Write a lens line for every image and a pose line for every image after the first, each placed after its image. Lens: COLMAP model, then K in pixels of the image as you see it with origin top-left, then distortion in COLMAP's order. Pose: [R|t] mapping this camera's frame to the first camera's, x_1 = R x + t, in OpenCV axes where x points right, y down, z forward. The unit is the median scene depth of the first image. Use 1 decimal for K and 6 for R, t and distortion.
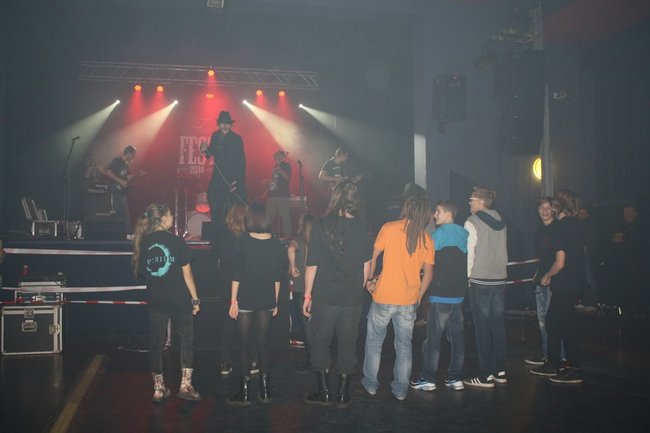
lens RADIAL K [[634.9, 0, 319.5], [0, 634.9, 213.6], [0, 0, 1]] dist [-0.049948, 0.000000]
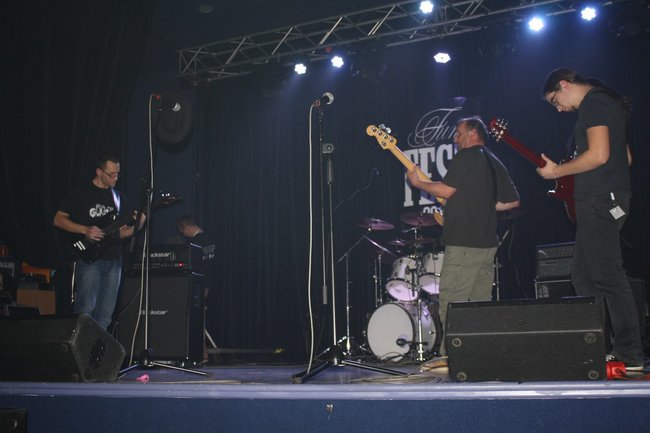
lens RADIAL K [[816.7, 0, 325.2], [0, 816.7, 219.2], [0, 0, 1]] dist [-0.071400, 0.000000]
pose [[0.762893, -0.112834, -0.636602, 0.134503], [0.031552, 0.989977, -0.137657, 0.016809], [0.645754, 0.084932, 0.758807, 0.478676]]
